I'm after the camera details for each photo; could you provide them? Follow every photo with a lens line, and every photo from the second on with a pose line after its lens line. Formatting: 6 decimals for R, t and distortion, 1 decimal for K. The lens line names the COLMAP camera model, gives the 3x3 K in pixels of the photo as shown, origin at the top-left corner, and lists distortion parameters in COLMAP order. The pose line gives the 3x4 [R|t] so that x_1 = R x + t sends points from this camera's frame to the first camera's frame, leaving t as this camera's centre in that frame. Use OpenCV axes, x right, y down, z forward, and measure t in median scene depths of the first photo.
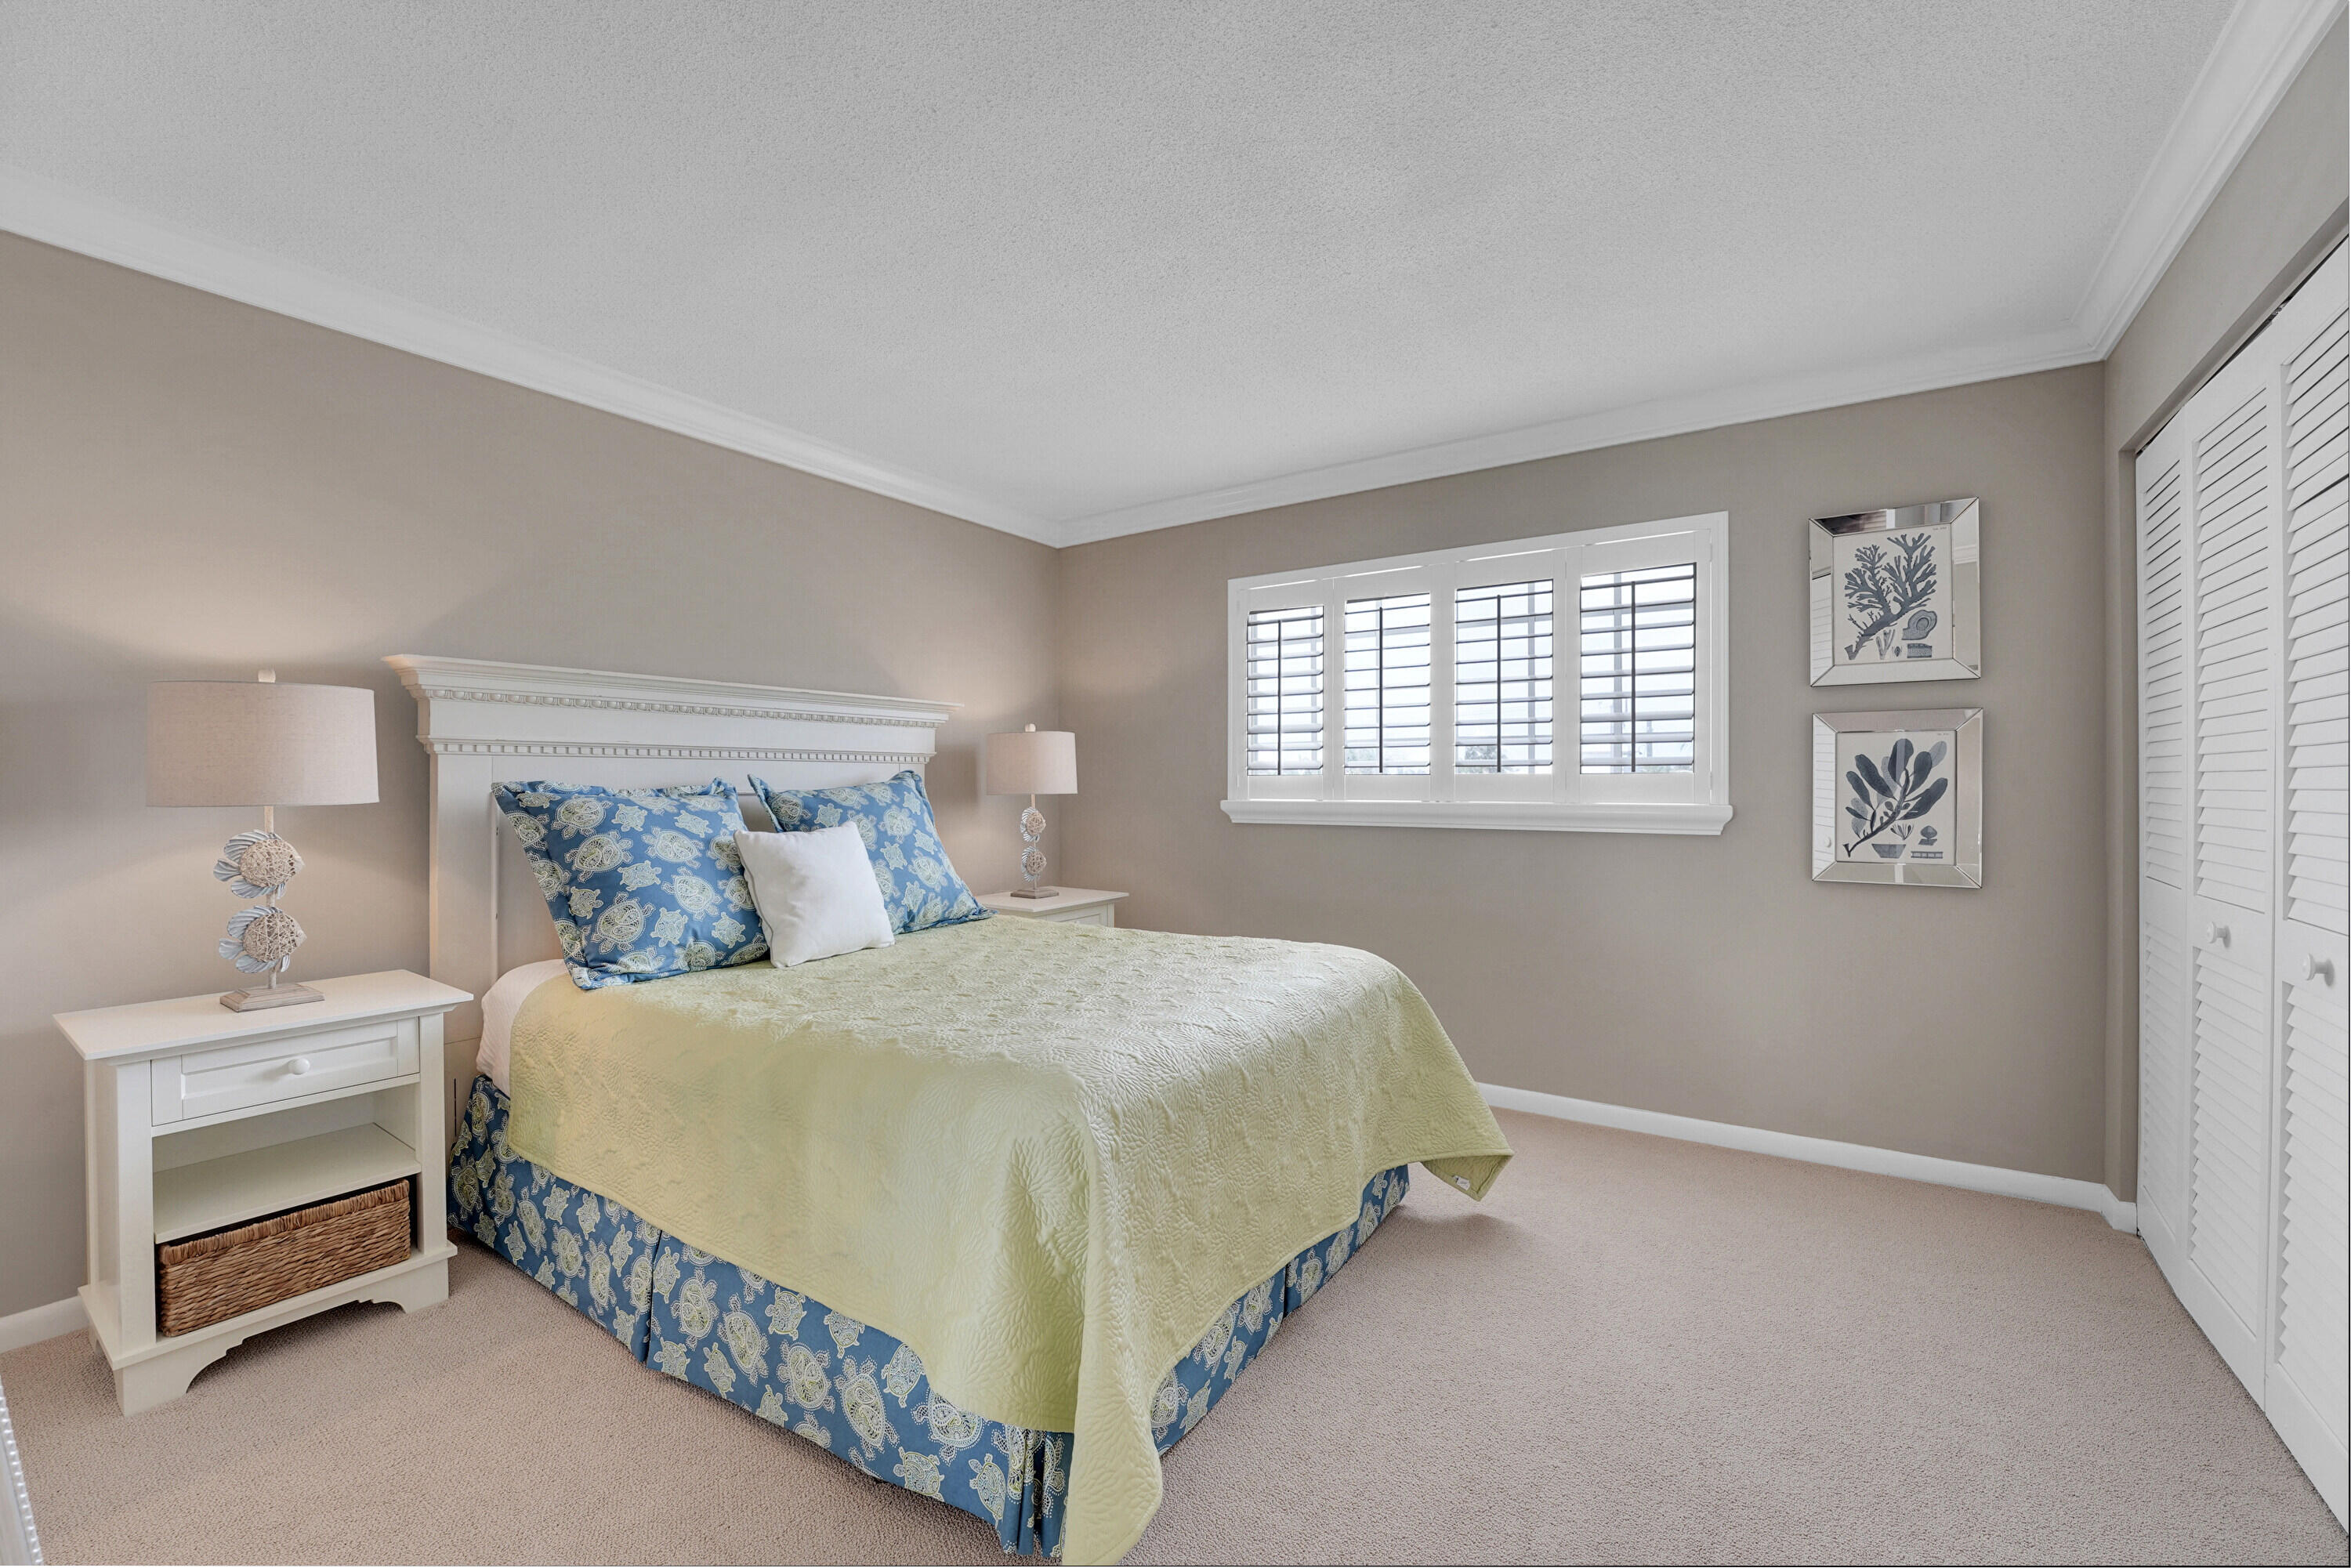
lens RADIAL K [[970.5, 0, 1187.3], [0, 970.5, 785.9], [0, 0, 1]] dist [-0.024960, -0.000153]
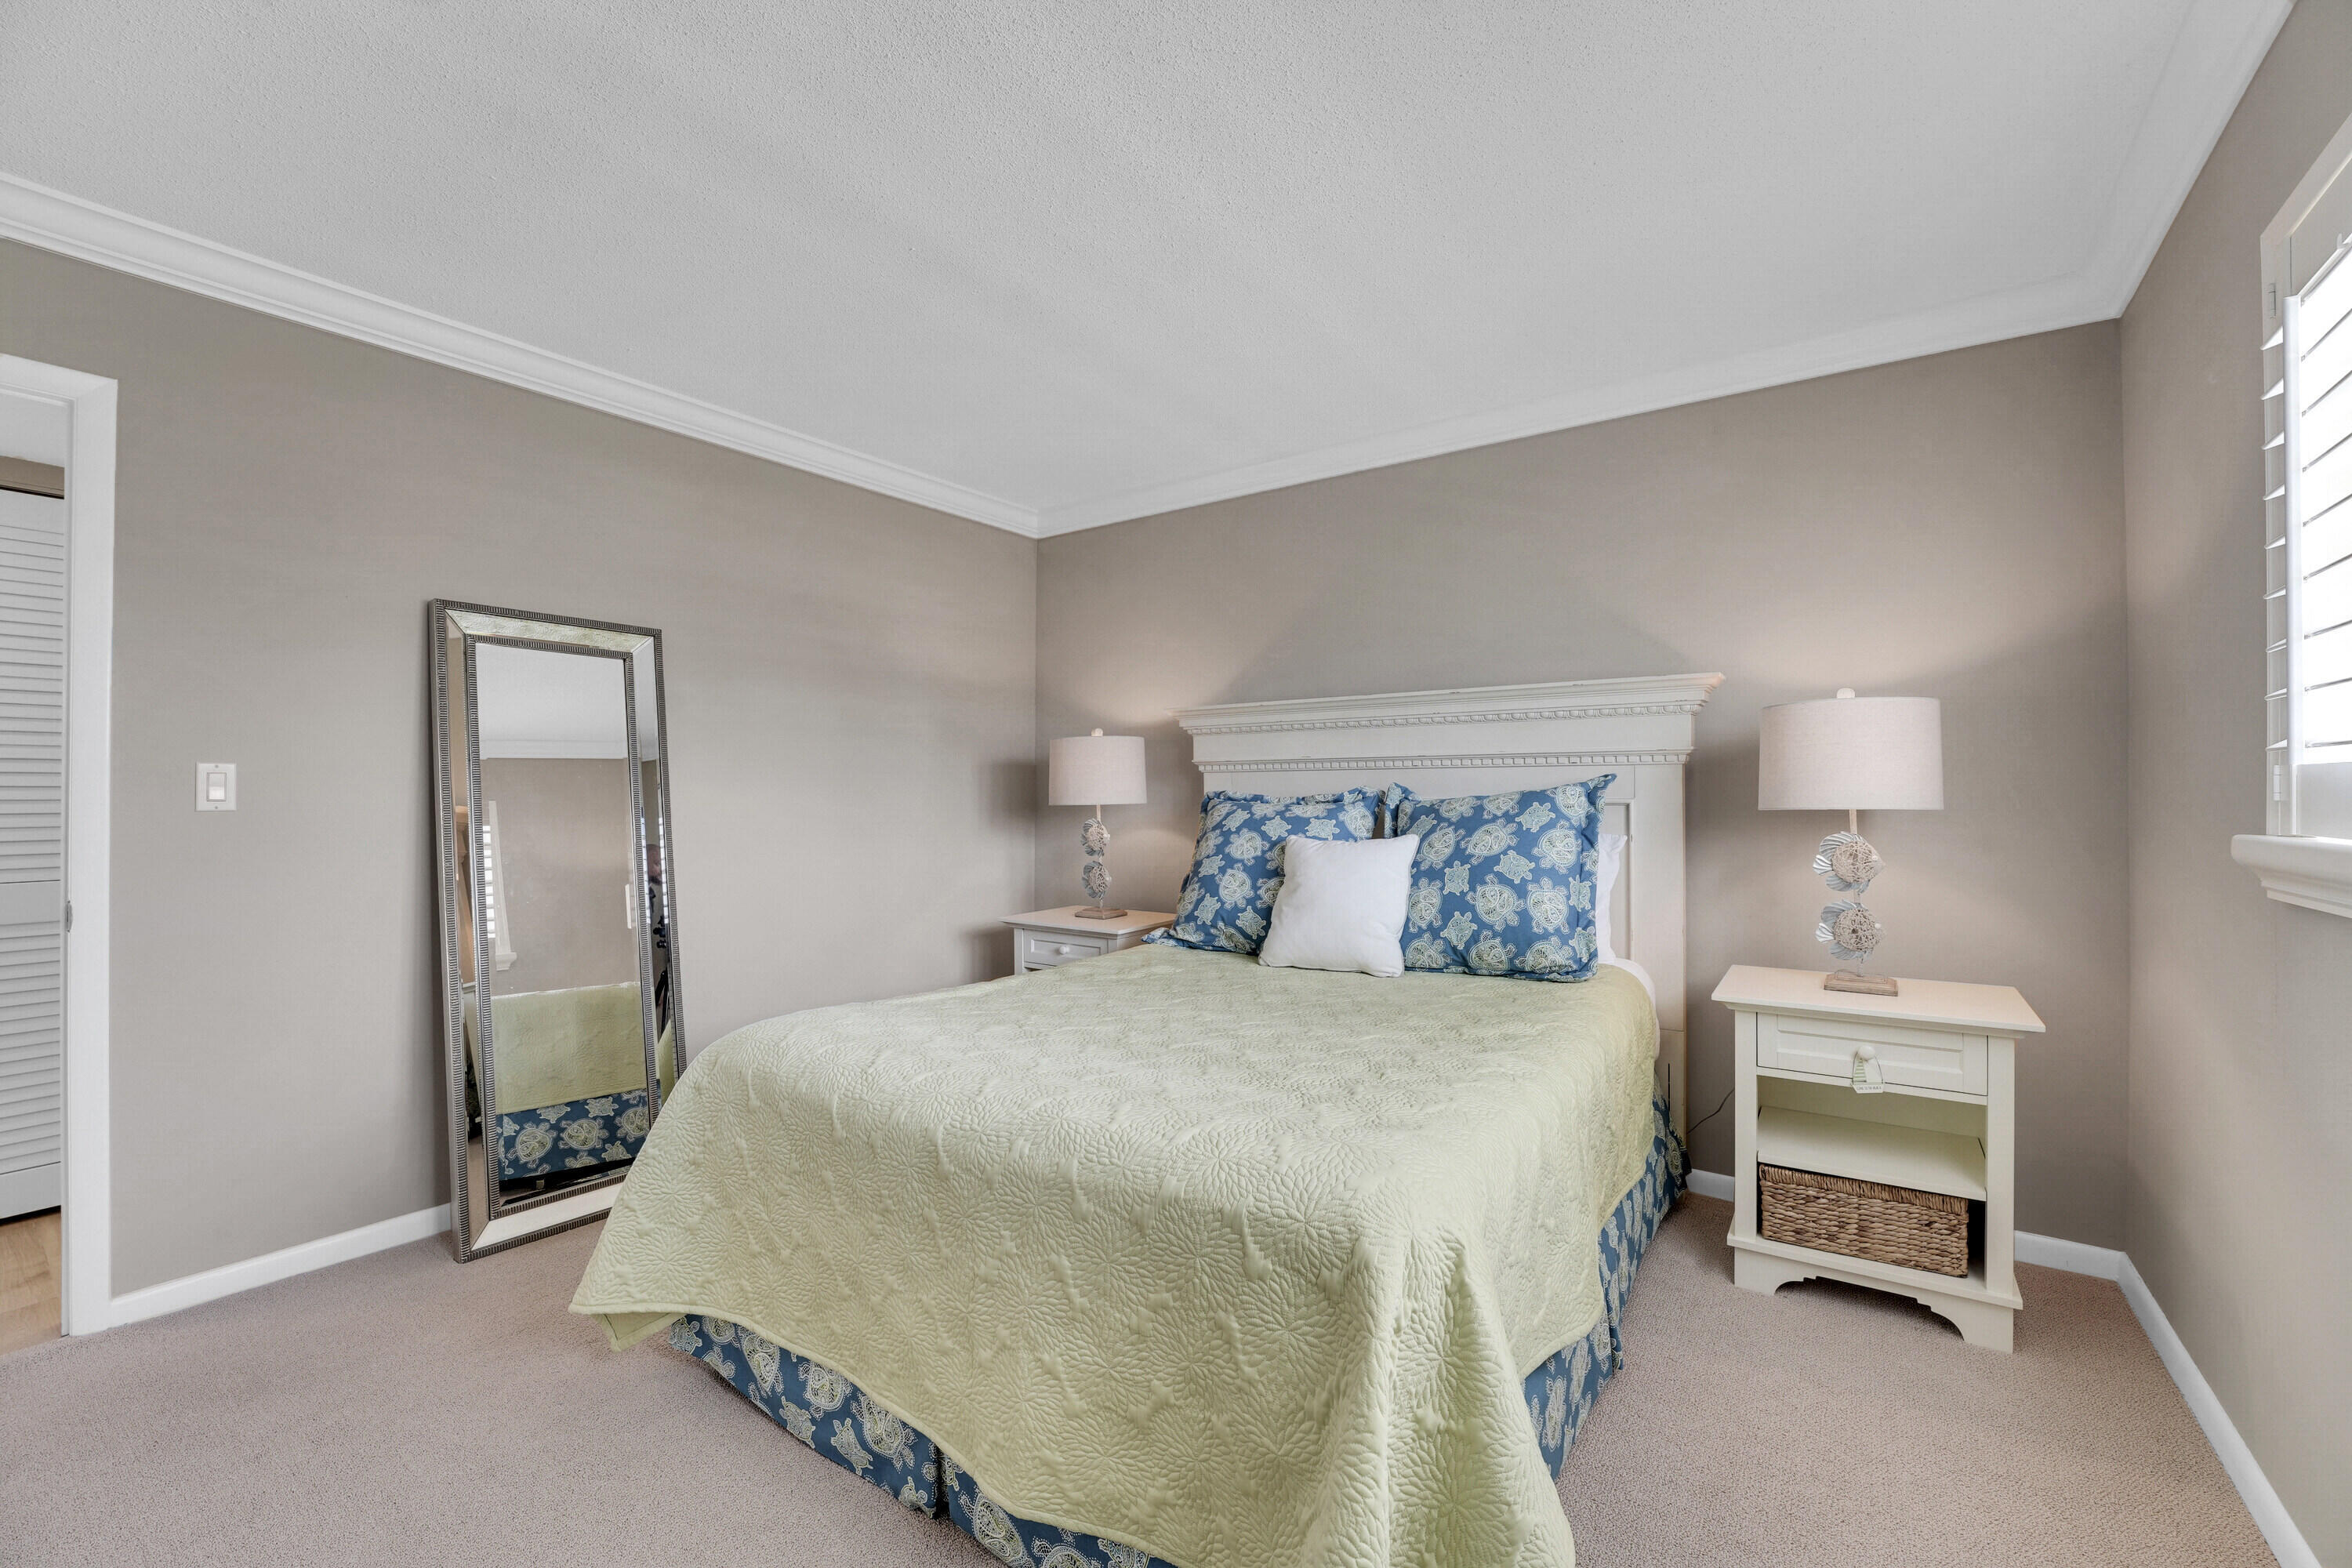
lens RADIAL K [[971.0, 0, 1189.2], [0, 971.0, 792.4], [0, 0, 1]] dist [-0.024960, -0.000153]
pose [[-0.042370, 0.000267, -0.999102, 0.527064], [-0.000231, 1.000000, 0.000277, -0.002501], [0.999102, 0.000243, -0.042370, 0.775087]]
